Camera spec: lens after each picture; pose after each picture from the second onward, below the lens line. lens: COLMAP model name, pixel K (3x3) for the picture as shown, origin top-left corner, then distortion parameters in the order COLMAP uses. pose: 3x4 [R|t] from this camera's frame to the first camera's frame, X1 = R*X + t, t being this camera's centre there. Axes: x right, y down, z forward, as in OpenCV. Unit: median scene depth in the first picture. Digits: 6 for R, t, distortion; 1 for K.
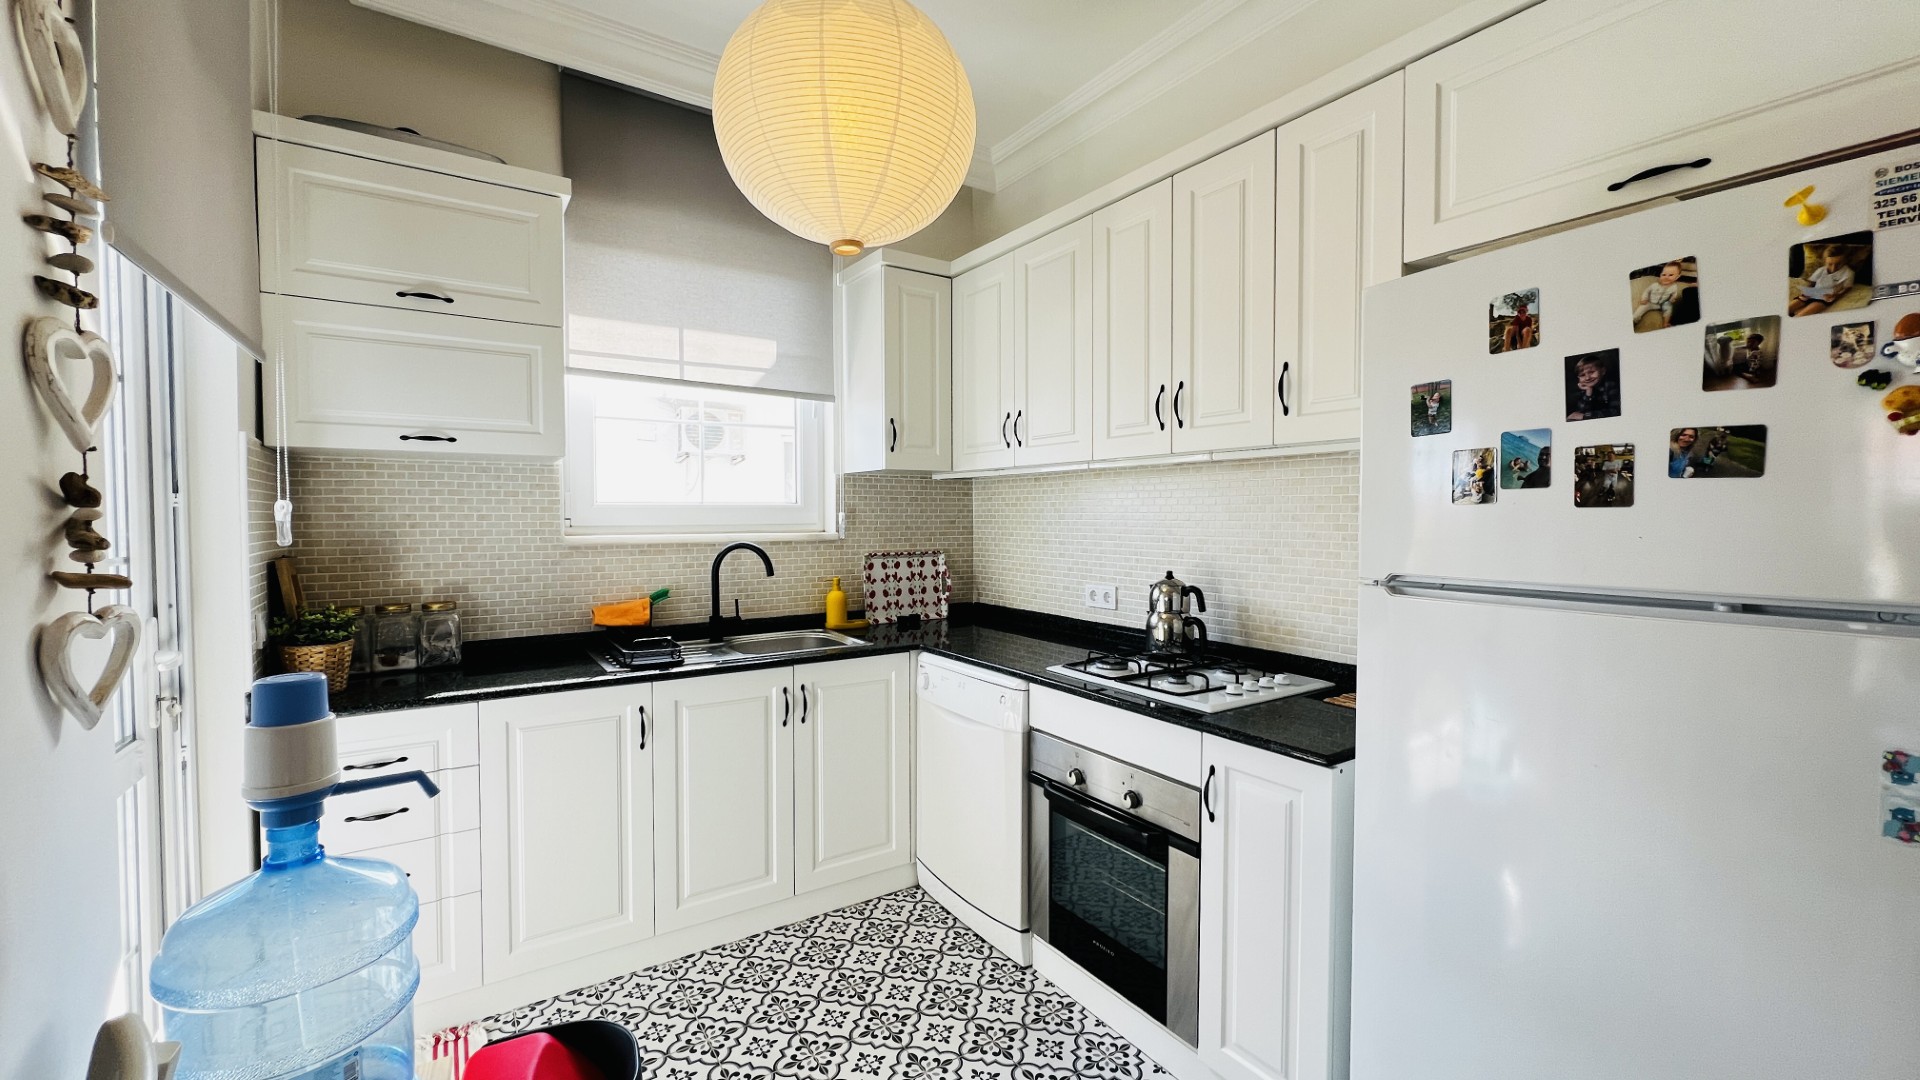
lens RADIAL K [[765.9, 0, 956.7], [0, 765.9, 532.5], [0, 0, 1]] dist [-0.003361, 0.000634]
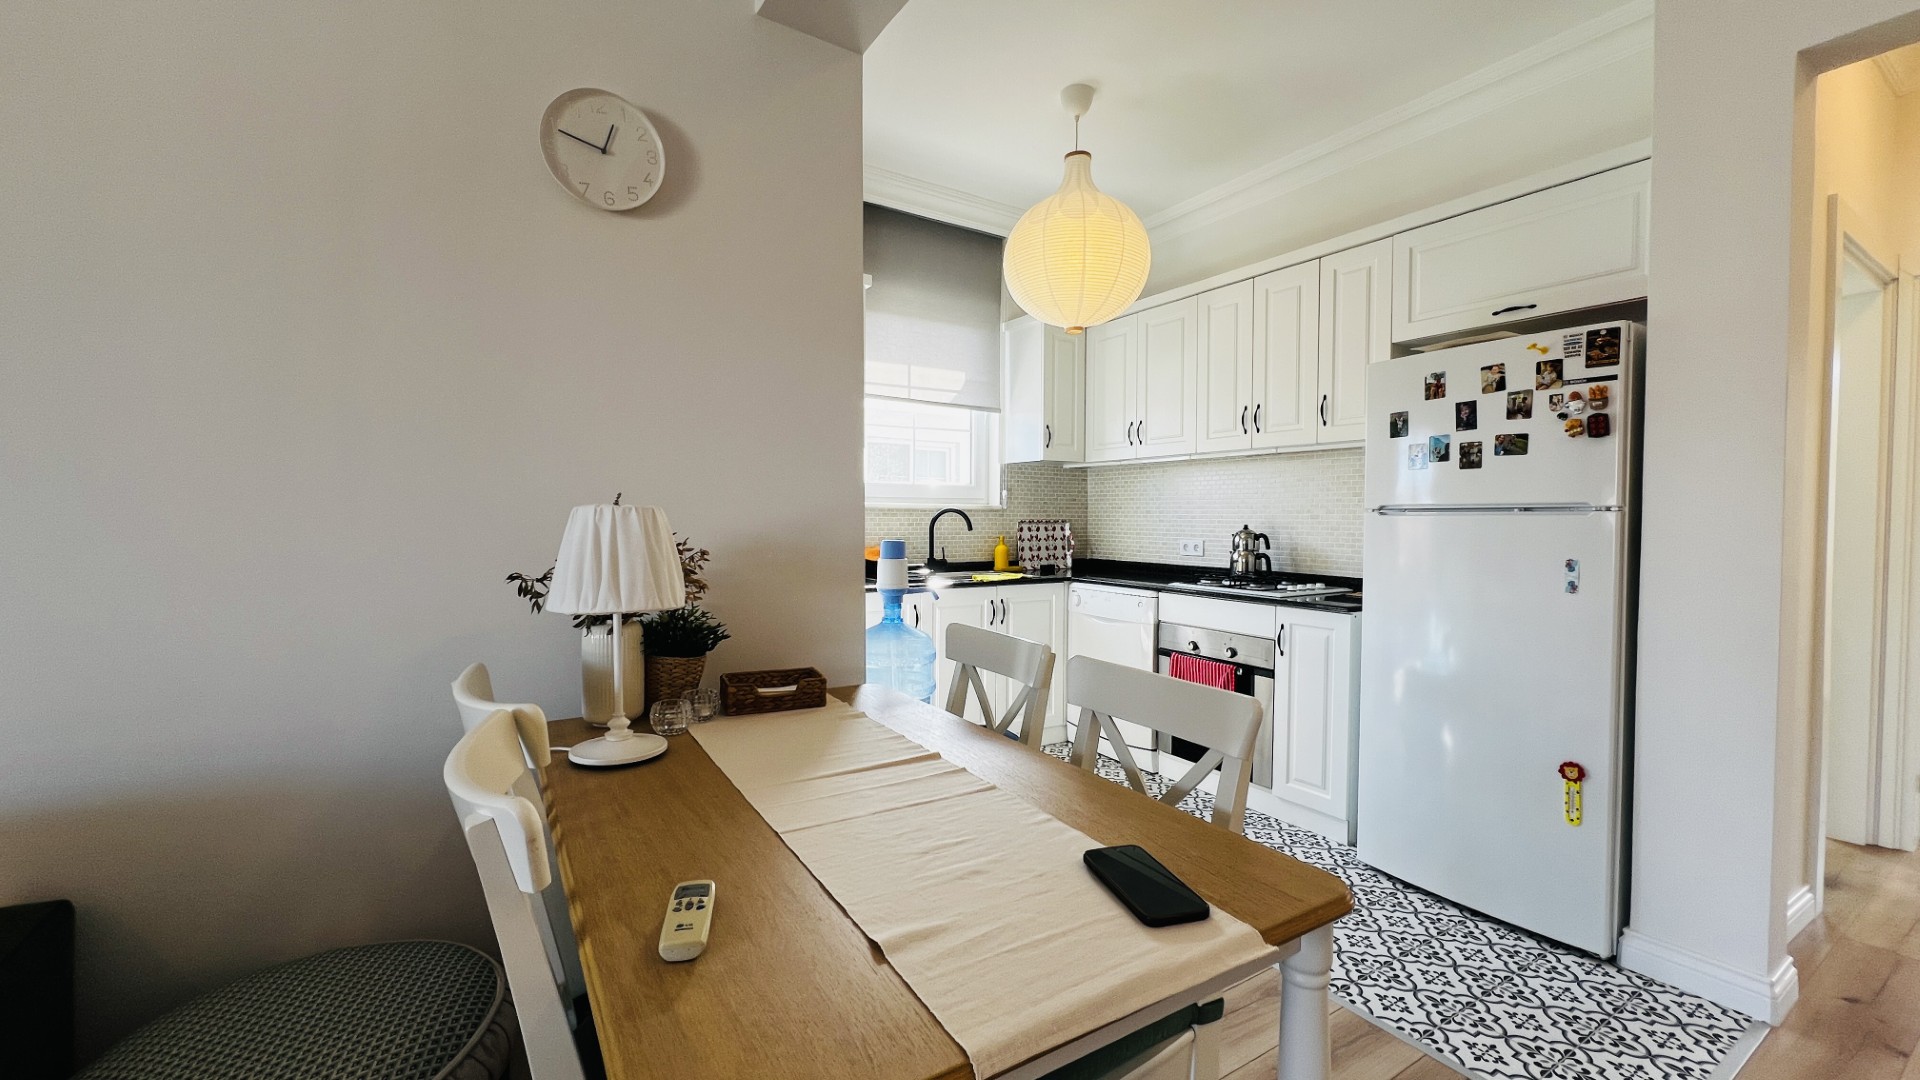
lens RADIAL K [[765.9, 0, 954.8], [0, 765.9, 534.2], [0, 0, 1]] dist [-0.003361, 0.000634]
pose [[0.999692, 0.005888, -0.024122, -0.320861], [-0.005885, 0.999983, 0.000197, 0.085246], [0.024122, -0.000055, 0.999709, -0.662751]]
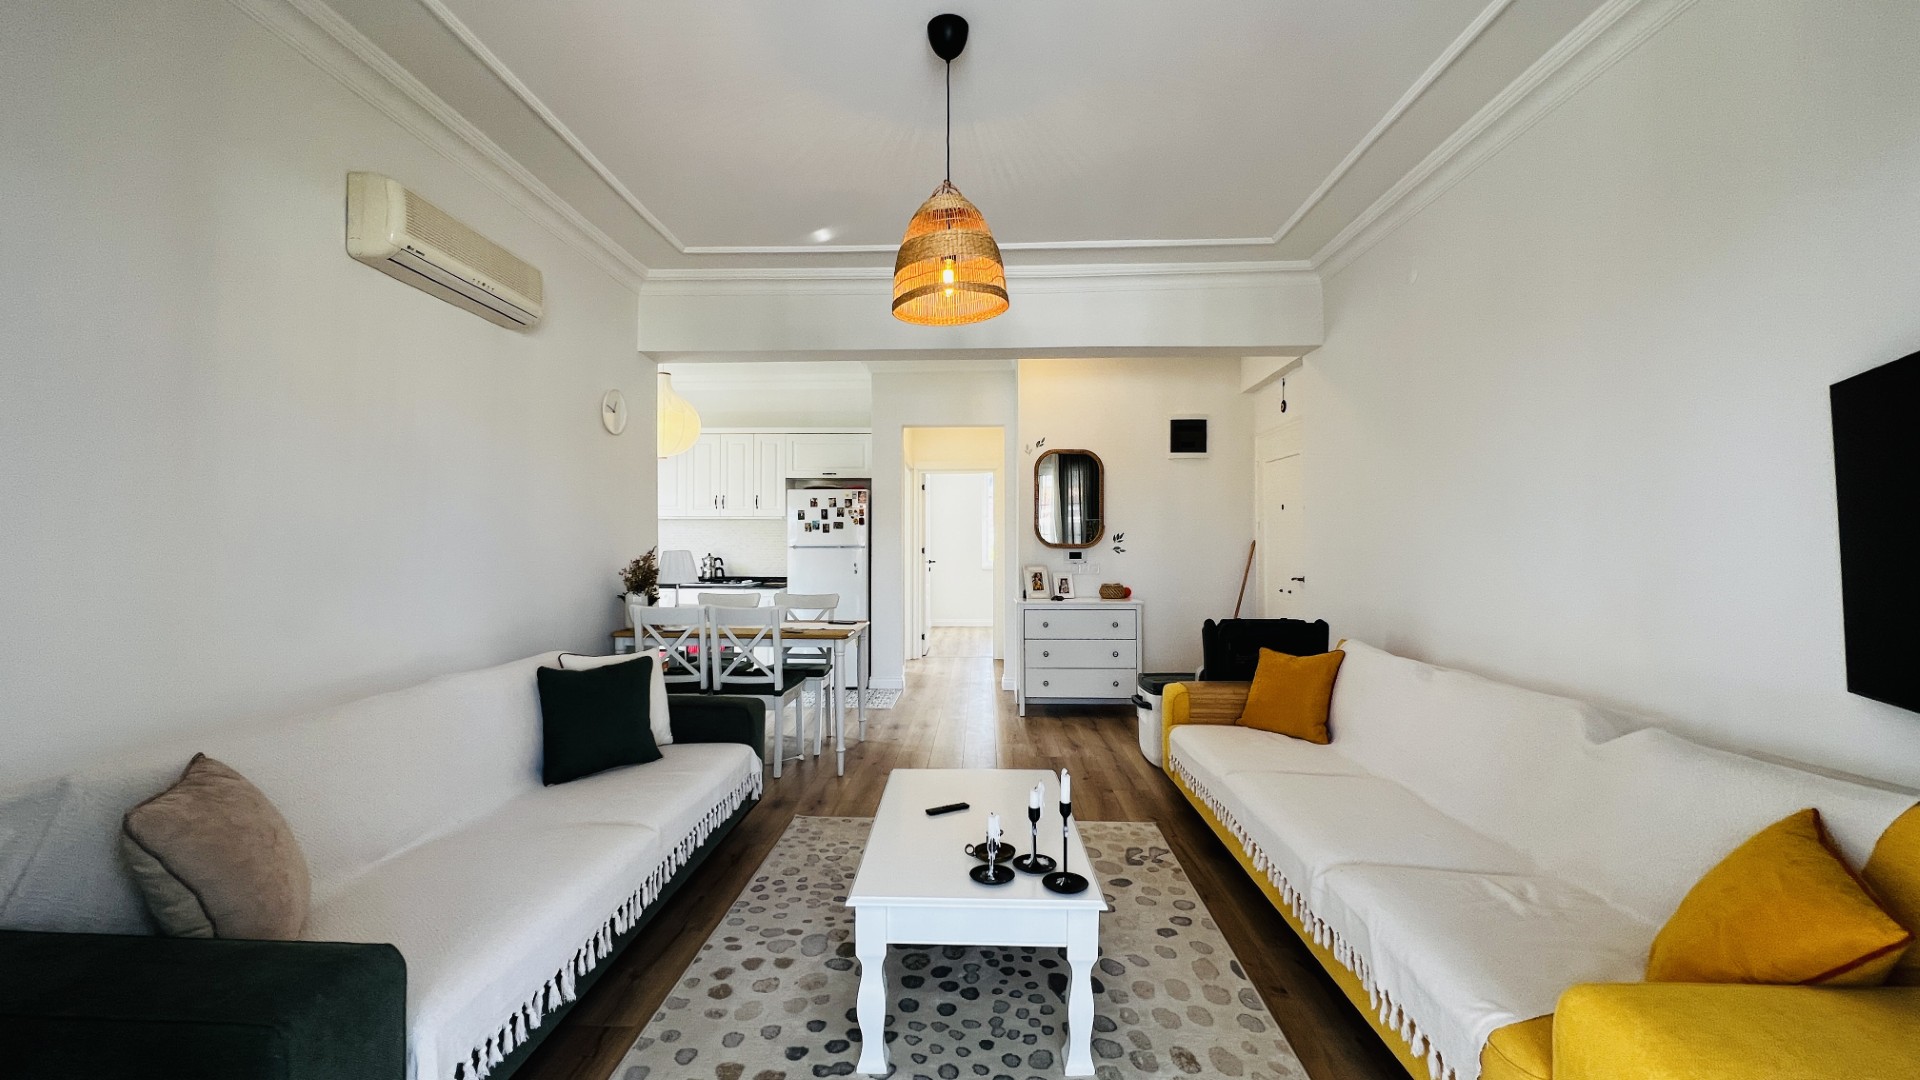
lens RADIAL K [[765.9, 0, 951.3], [0, 765.9, 545.0], [0, 0, 1]] dist [-0.003361, 0.000634]
pose [[0.588564, 0.001833, 0.808449, -1.906275], [0.017589, 0.999732, -0.015072, 0.093681], [-0.808259, 0.023091, 0.588374, -1.856886]]
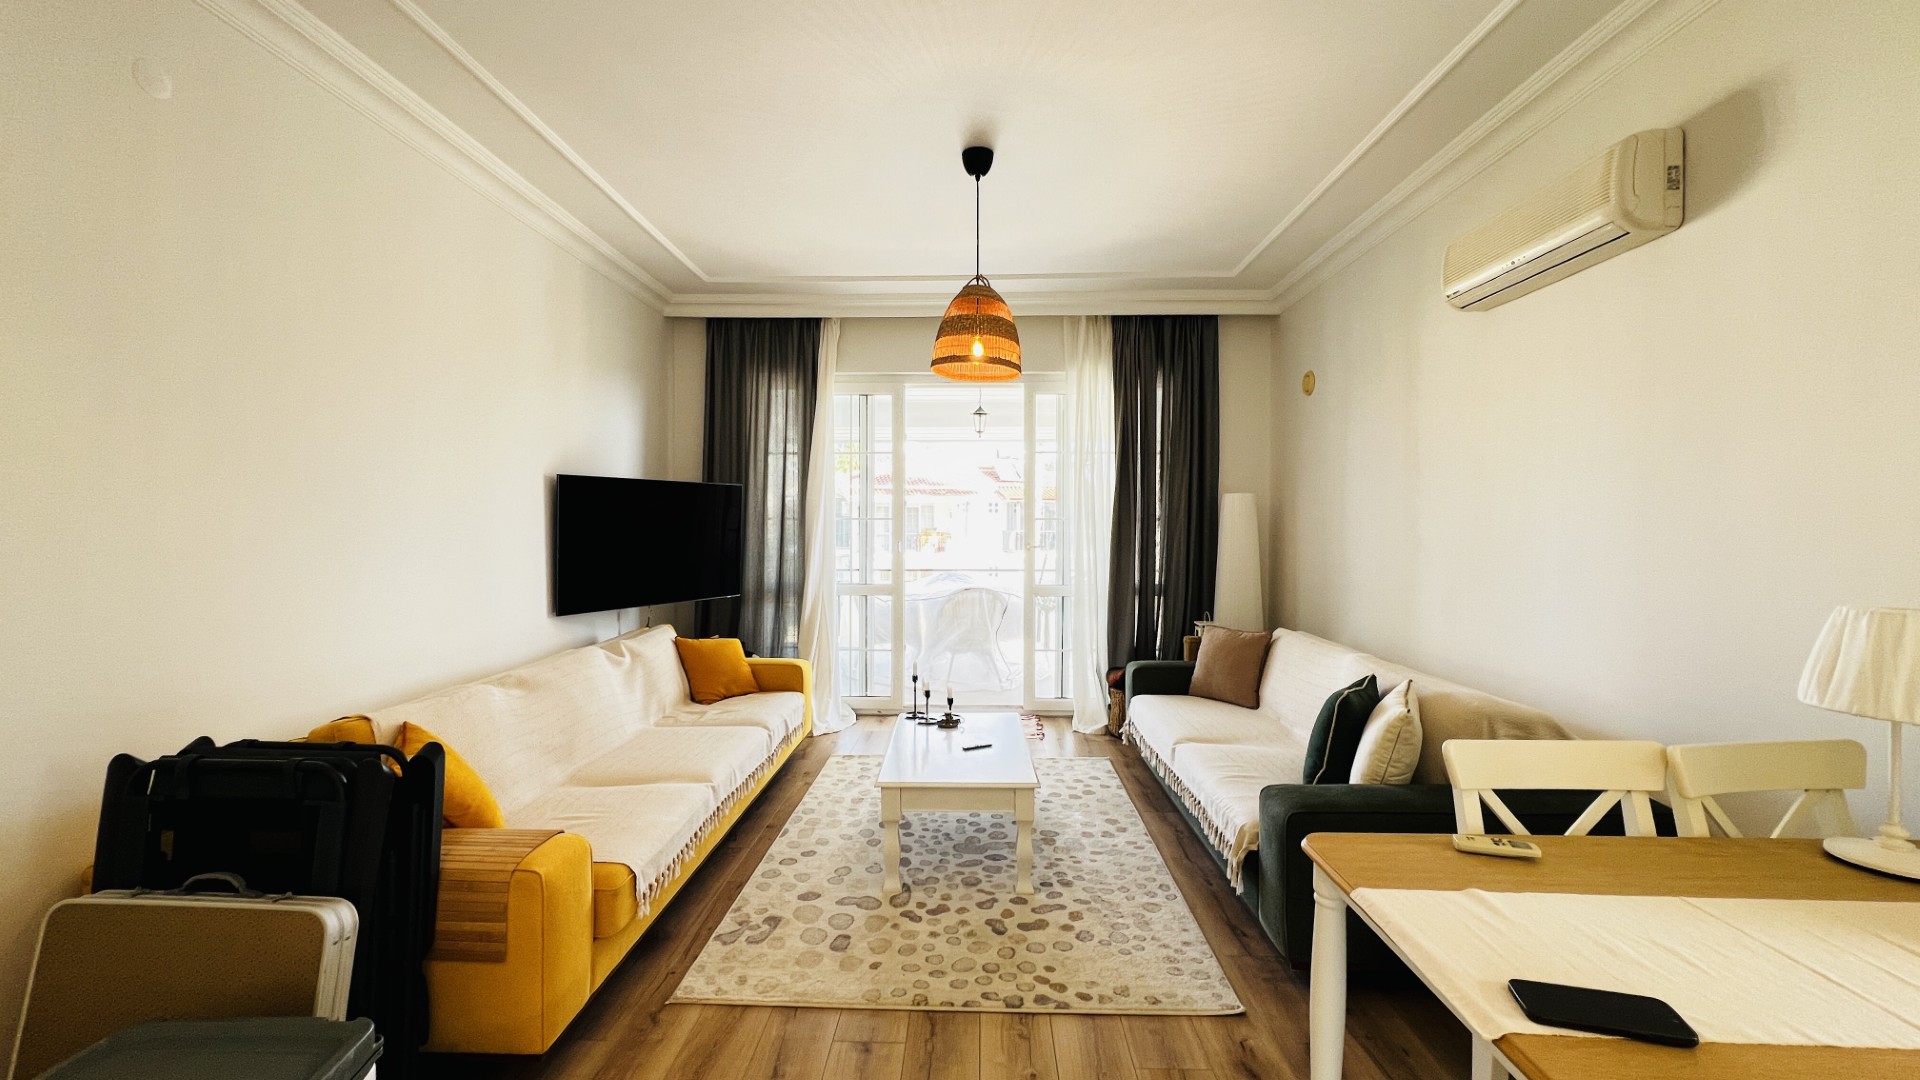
lens RADIAL K [[765.9, 0, 951.8], [0, 765.9, 532.5], [0, 0, 1]] dist [-0.003361, 0.000634]
pose [[-0.584107, 0.008034, -0.811637, 3.144604], [-0.018298, 0.999567, 0.023062, -0.122560], [0.811470, 0.028322, -0.583707, 1.658155]]
